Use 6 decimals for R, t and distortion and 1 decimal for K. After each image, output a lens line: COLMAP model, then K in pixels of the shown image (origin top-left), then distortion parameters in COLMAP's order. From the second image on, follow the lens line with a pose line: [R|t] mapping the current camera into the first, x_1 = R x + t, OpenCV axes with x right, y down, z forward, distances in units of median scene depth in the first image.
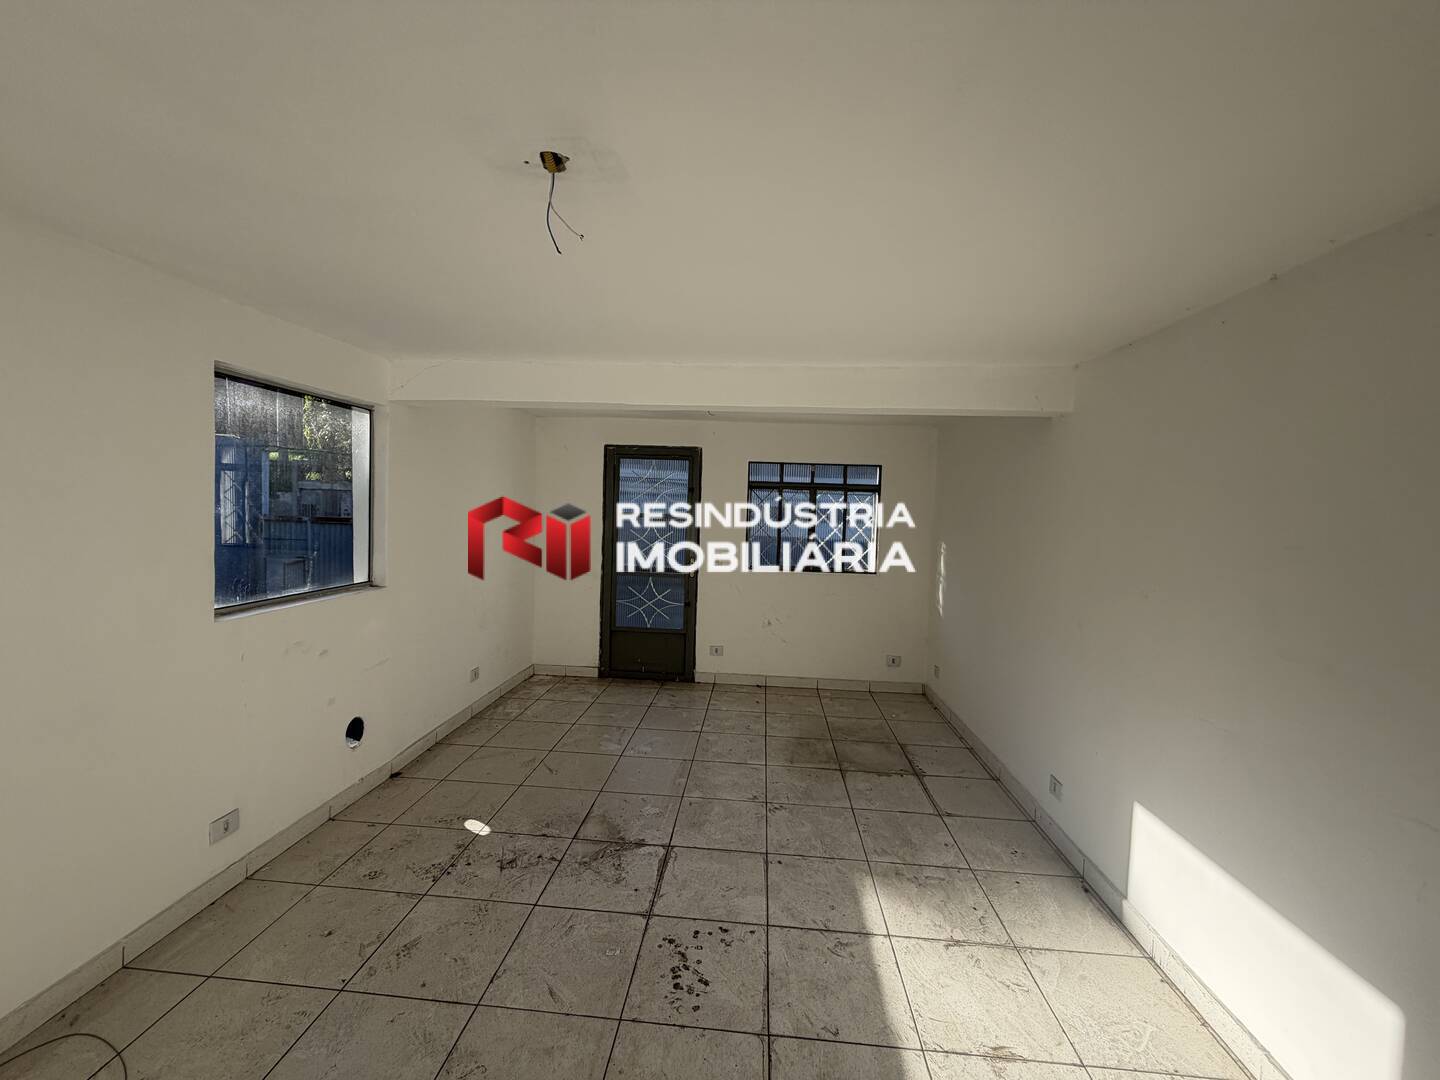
lens RADIAL K [[575.0, 0, 718.2], [0, 575.0, 539.4], [0, 0, 1]] dist [-0.000857, 0.000267]
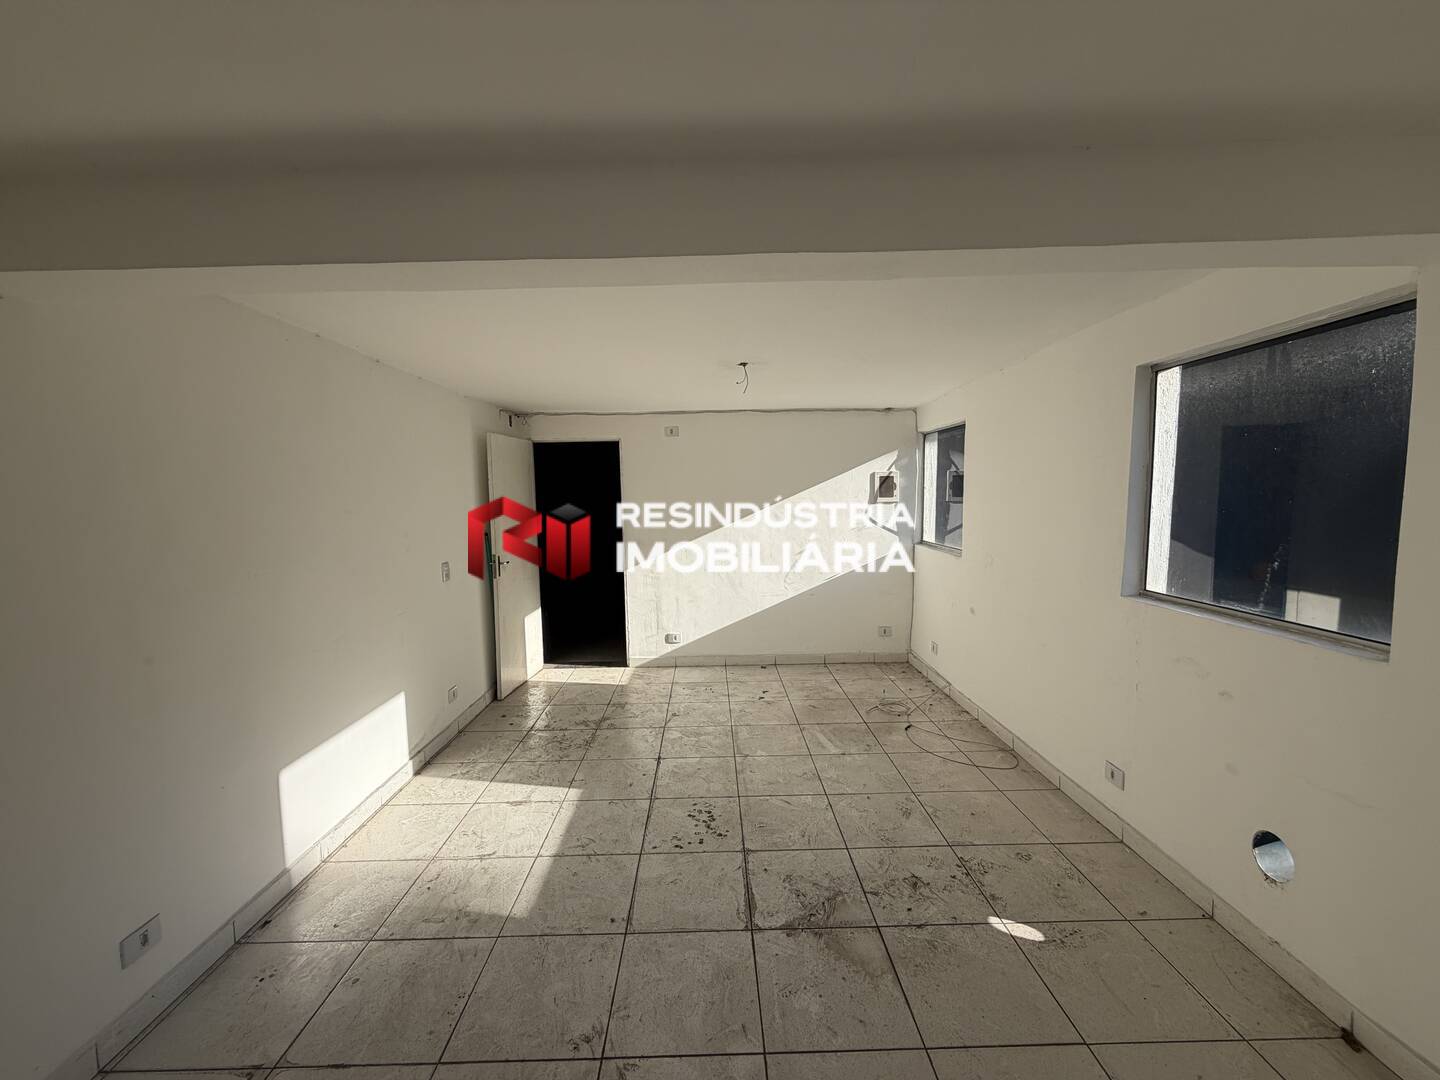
lens RADIAL K [[575.0, 0, 718.2], [0, 575.0, 539.4], [0, 0, 1]] dist [-0.000857, 0.000267]
pose [[-0.995465, -0.005861, -0.094943, 0.040083], [-0.018258, 0.991316, 0.130231, -0.096314], [0.093355, 0.131374, -0.986927, 1.855824]]
